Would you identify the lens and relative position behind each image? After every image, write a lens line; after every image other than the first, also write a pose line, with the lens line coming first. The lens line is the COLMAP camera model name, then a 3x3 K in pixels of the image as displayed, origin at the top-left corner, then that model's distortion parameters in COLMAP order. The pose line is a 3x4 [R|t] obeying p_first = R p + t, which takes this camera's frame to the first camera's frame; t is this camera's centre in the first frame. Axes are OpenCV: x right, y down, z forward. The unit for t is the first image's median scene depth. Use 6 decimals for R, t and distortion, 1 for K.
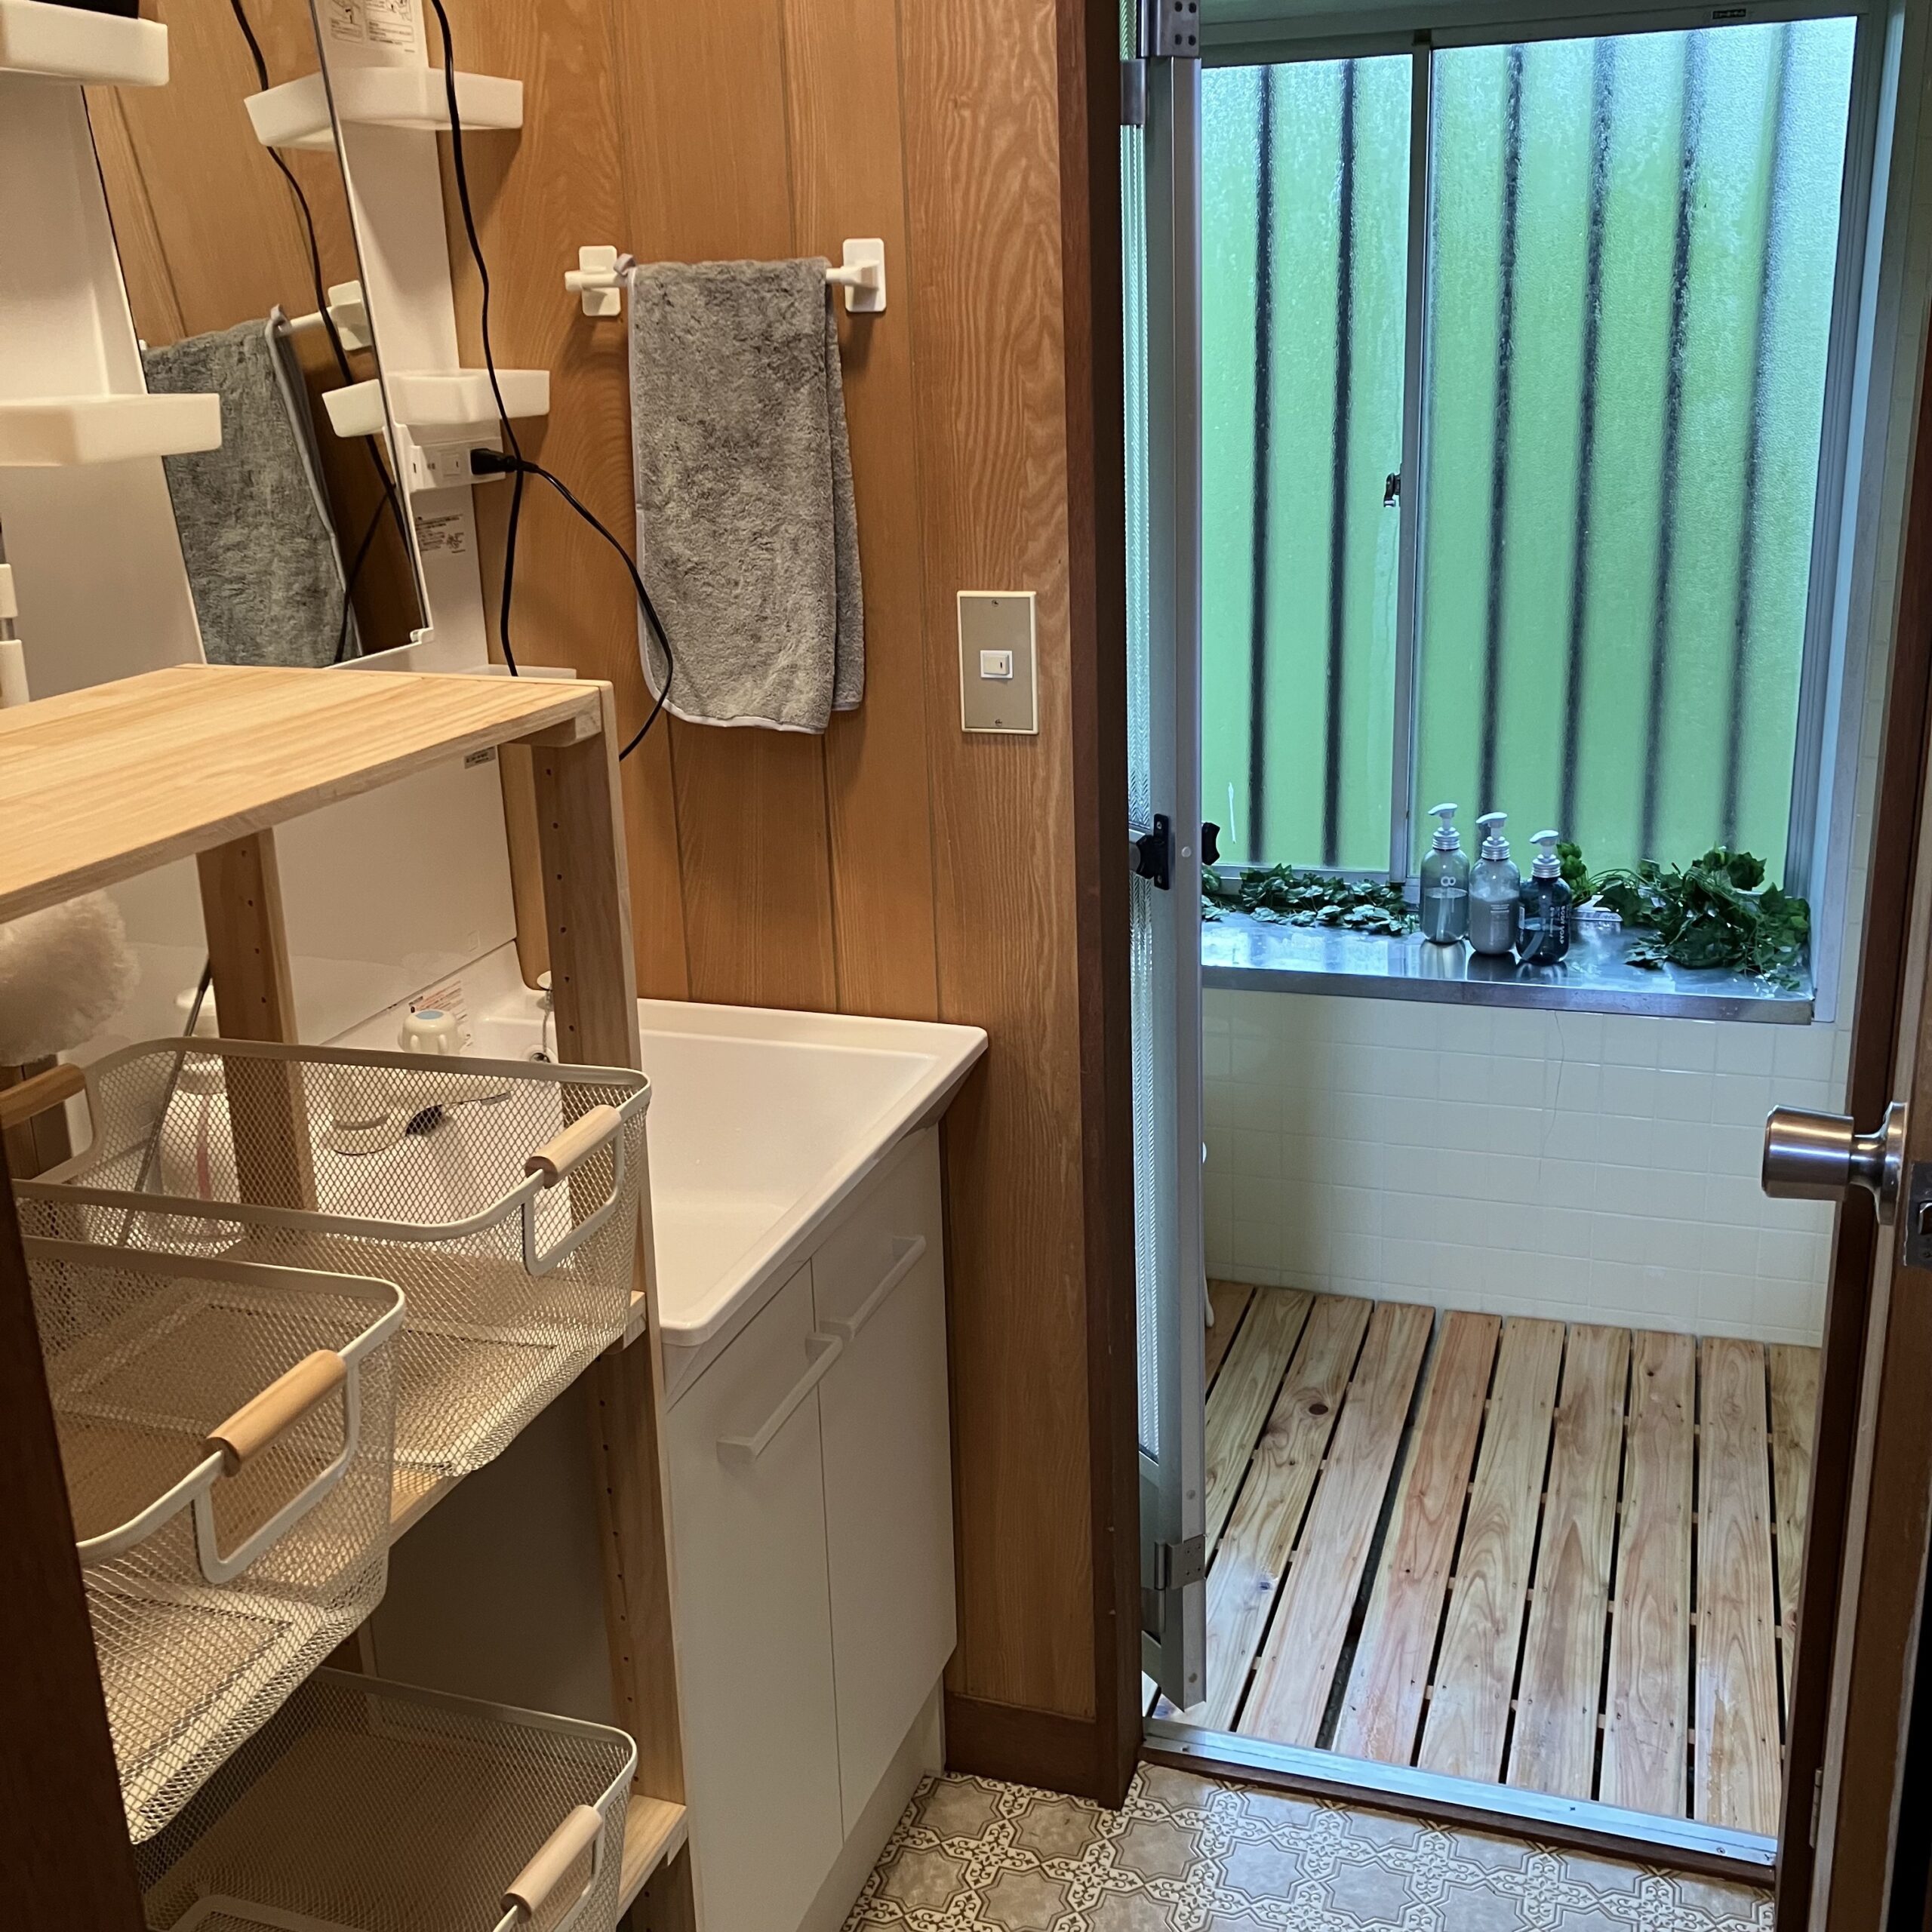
lens RADIAL K [[2115.0, 0, 966.9], [0, 2115.0, 966.0], [0, 0, 1]] dist [0.009215, 0.000000]
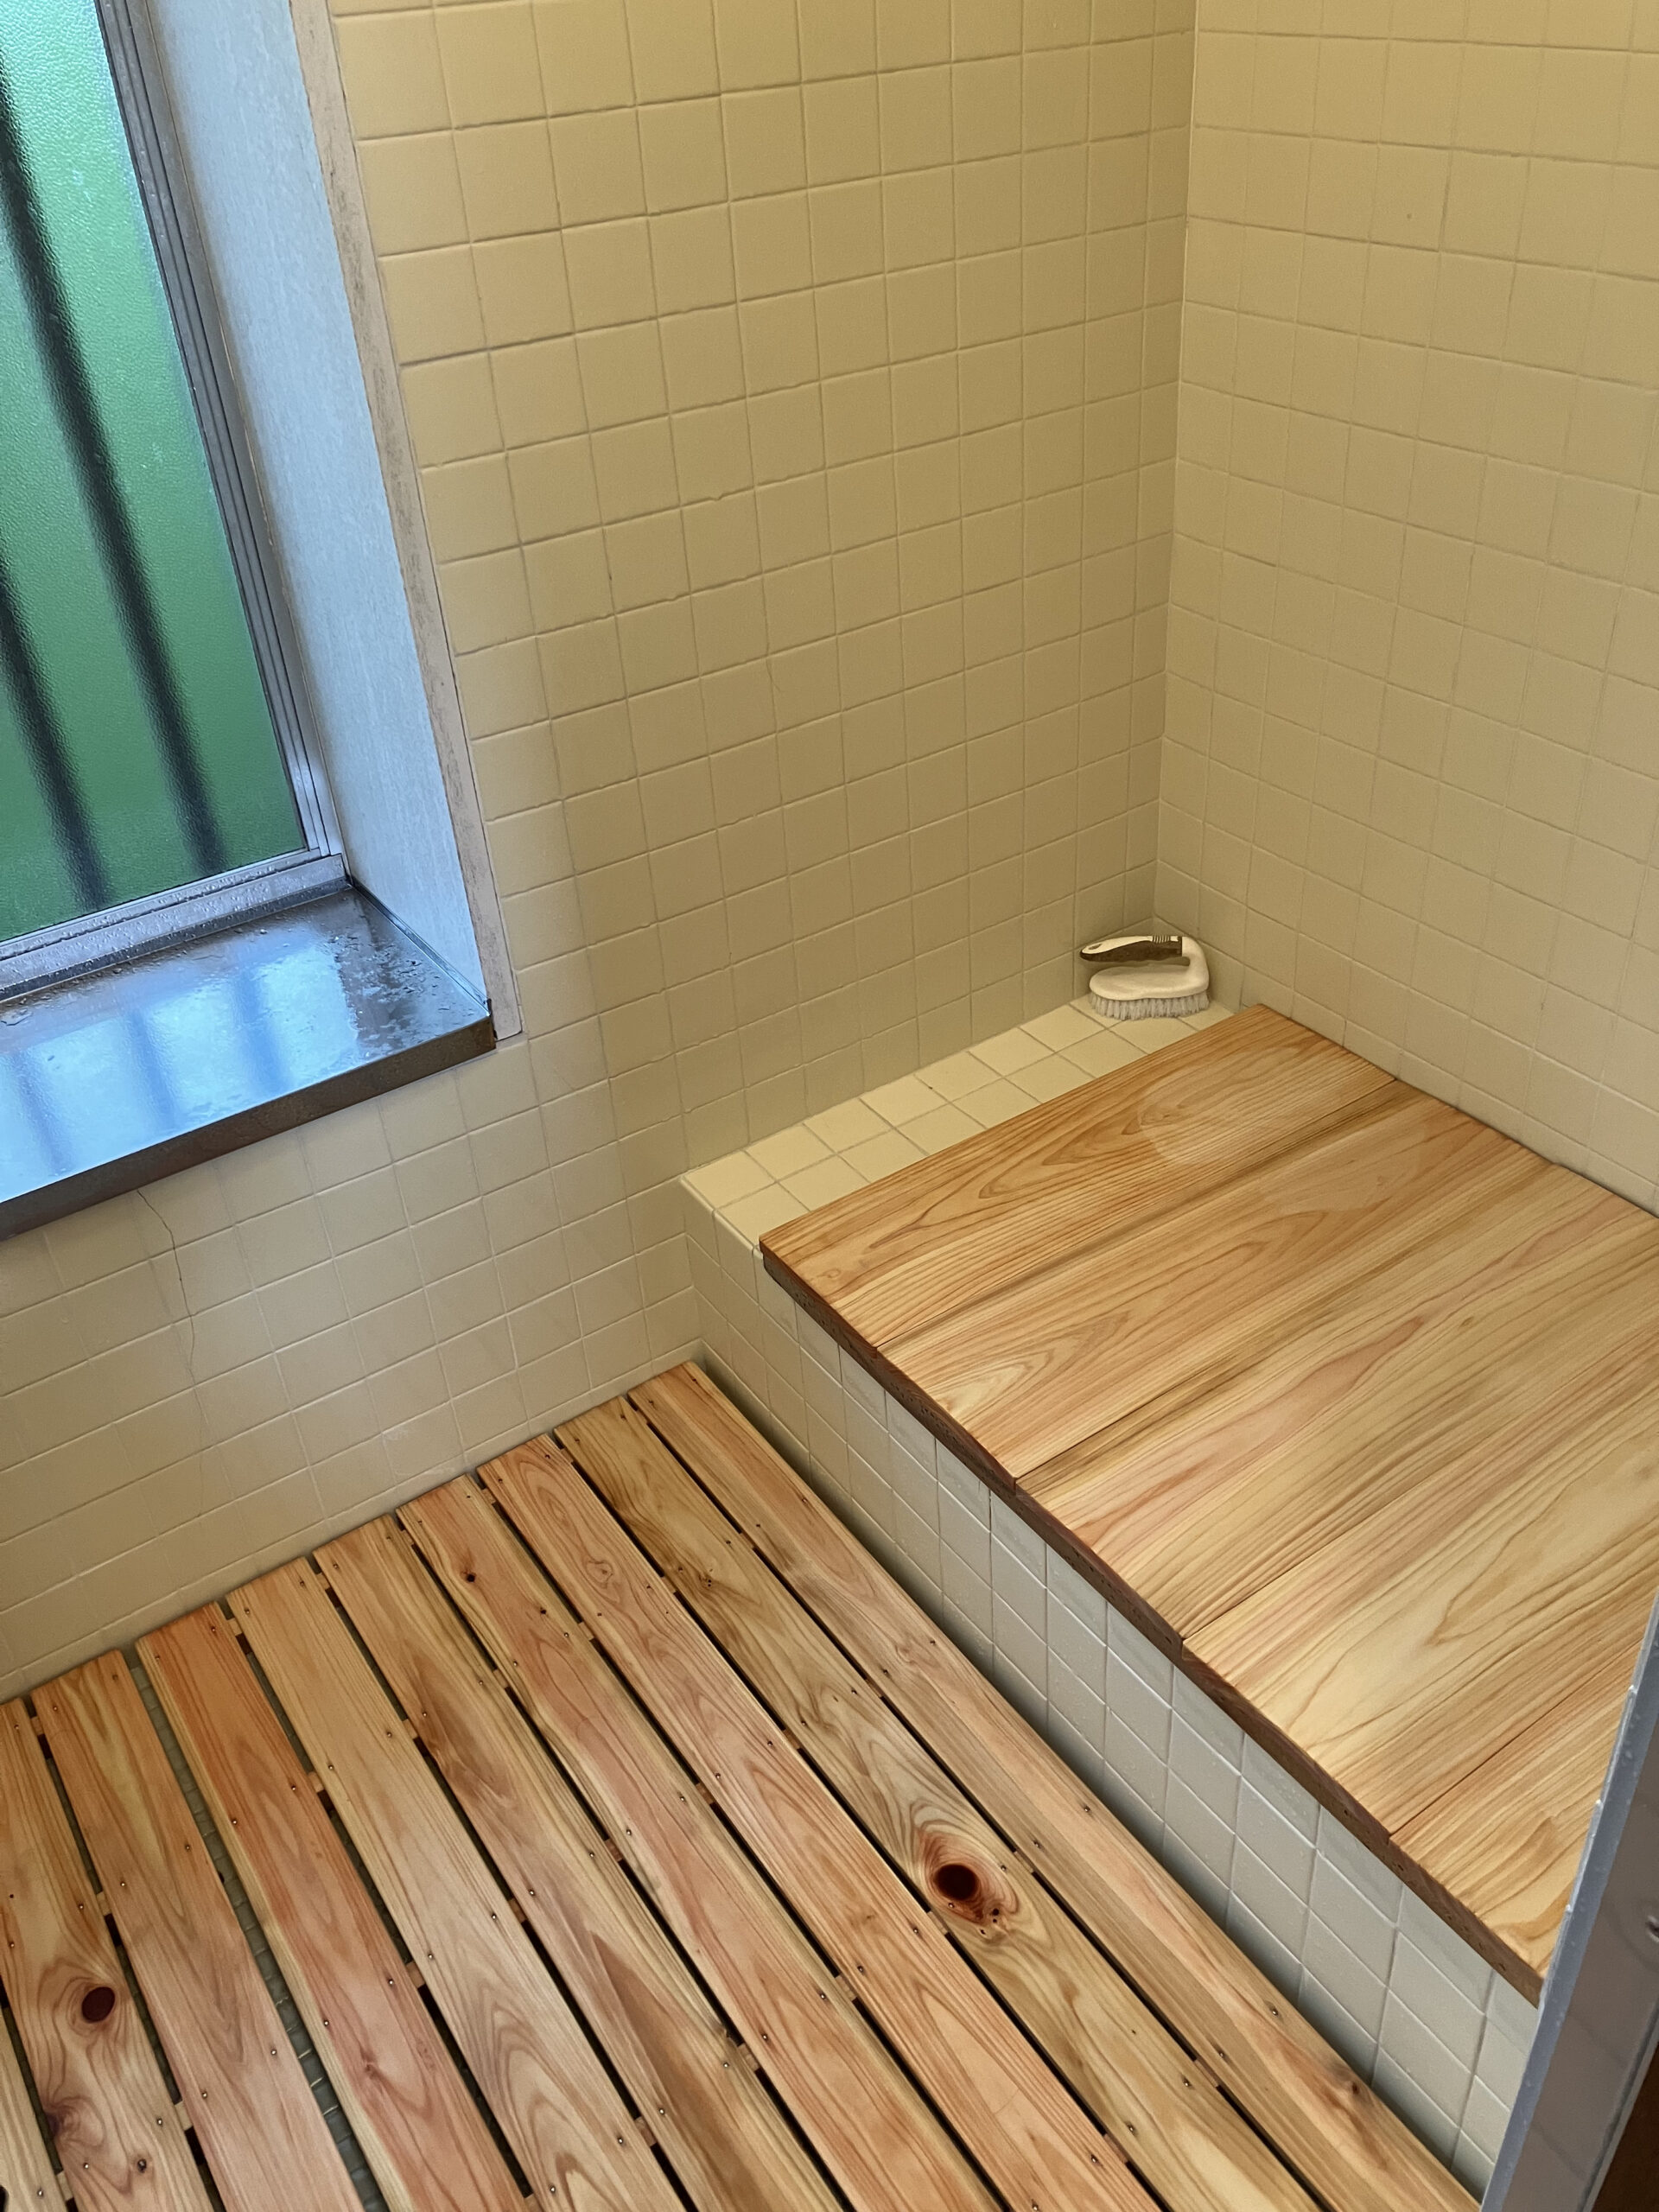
lens RADIAL K [[1795.5, 0, 834.7], [0, 1795.5, 1108.7], [0, 0, 1]] dist [0.010390, -0.004040]
pose [[0.588411, -0.467568, 0.659661, 0.075010], [0.268324, 0.882528, 0.386194, -0.149311], [-0.762742, -0.050238, 0.644749, 0.549971]]
